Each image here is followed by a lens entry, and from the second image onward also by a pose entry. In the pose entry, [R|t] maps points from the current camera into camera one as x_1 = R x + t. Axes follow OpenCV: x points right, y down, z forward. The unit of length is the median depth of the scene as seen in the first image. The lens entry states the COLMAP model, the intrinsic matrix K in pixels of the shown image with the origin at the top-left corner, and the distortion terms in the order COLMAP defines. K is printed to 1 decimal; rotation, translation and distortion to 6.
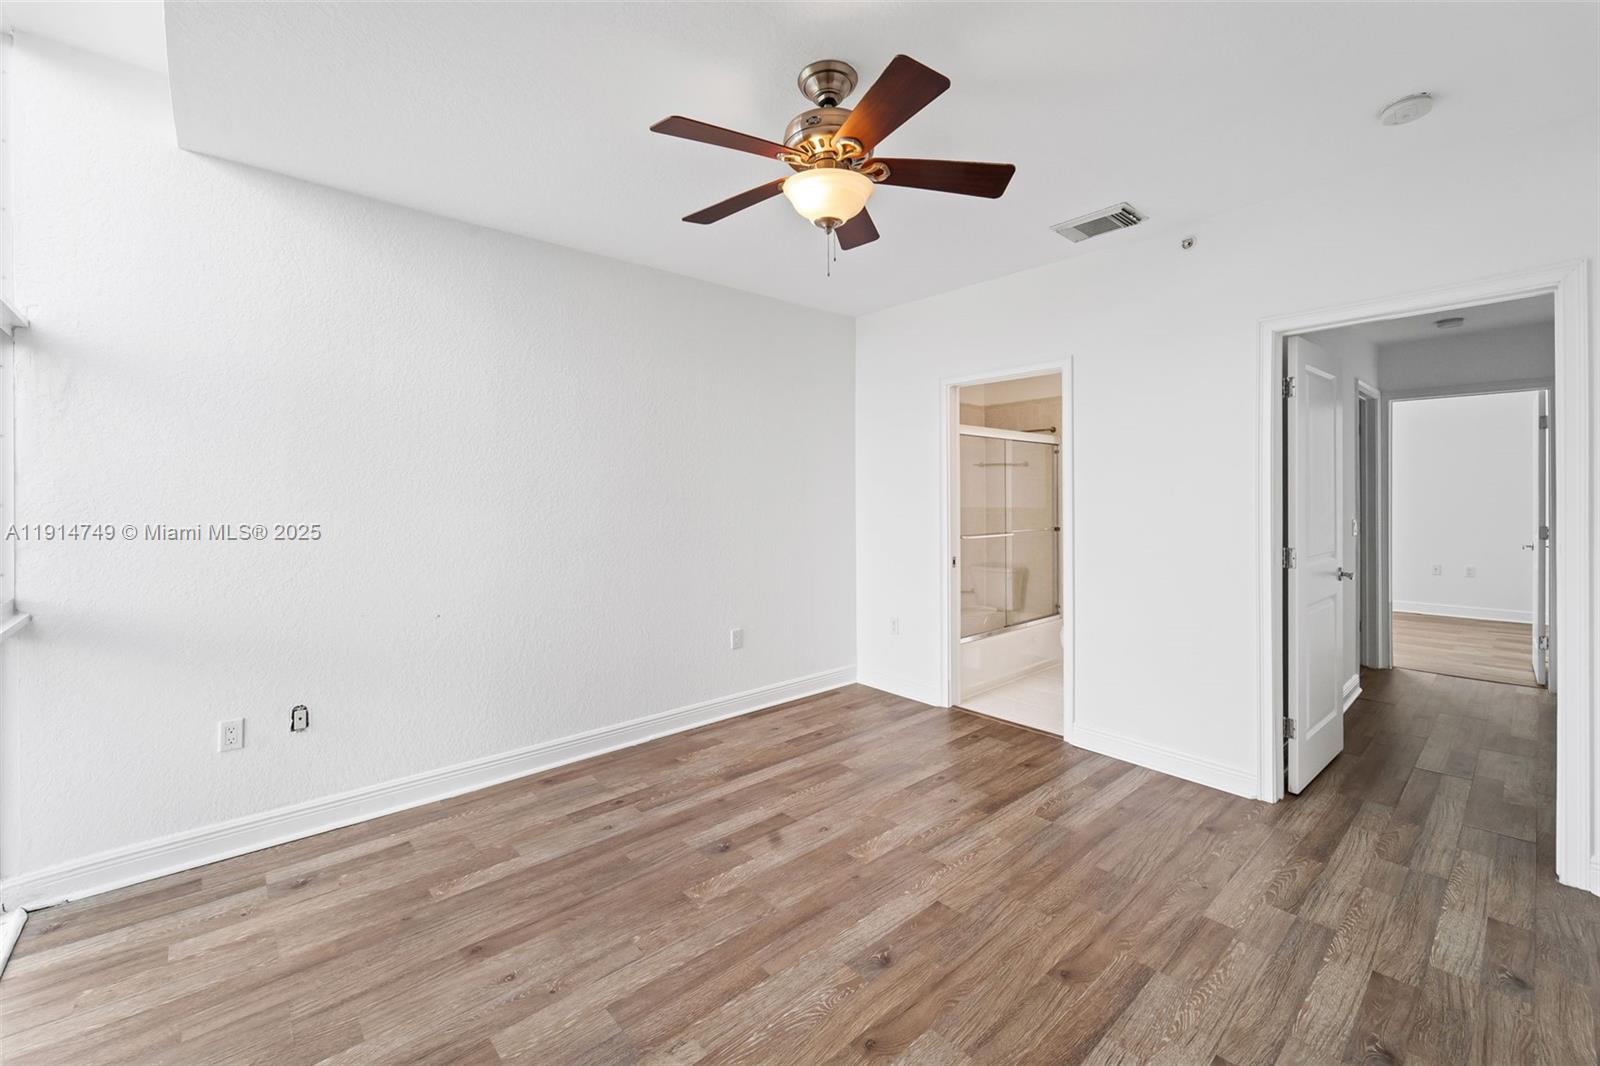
lens RADIAL K [[649.6, 0, 801.1], [0, 649.6, 515.1], [0, 0, 1]] dist [-0.001005, -0.000294]
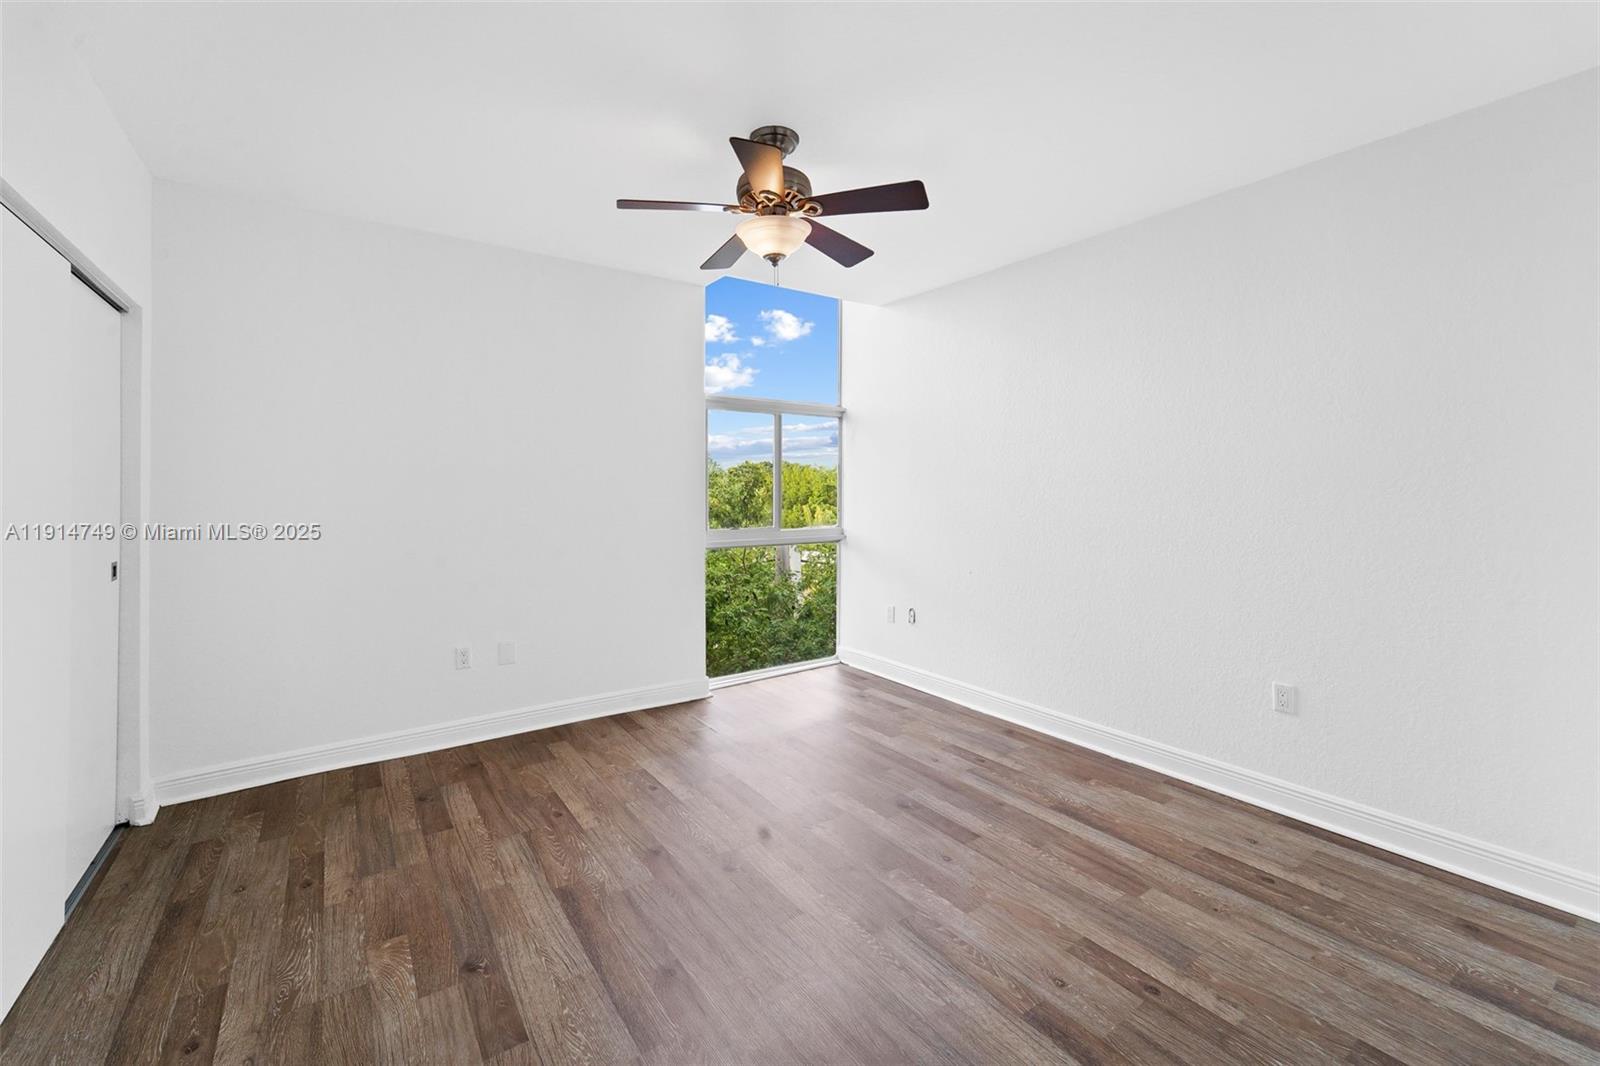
lens RADIAL K [[658.1, 0, 795.9], [0, 658.1, 484.9], [0, 0, 1]] dist [0.001699, 0.000007]
pose [[-0.107242, 0.000669, -0.994233, 0.871377], [-0.027000, 0.999629, 0.003585, -0.017872], [0.993866, 0.027229, -0.107184, 0.812388]]
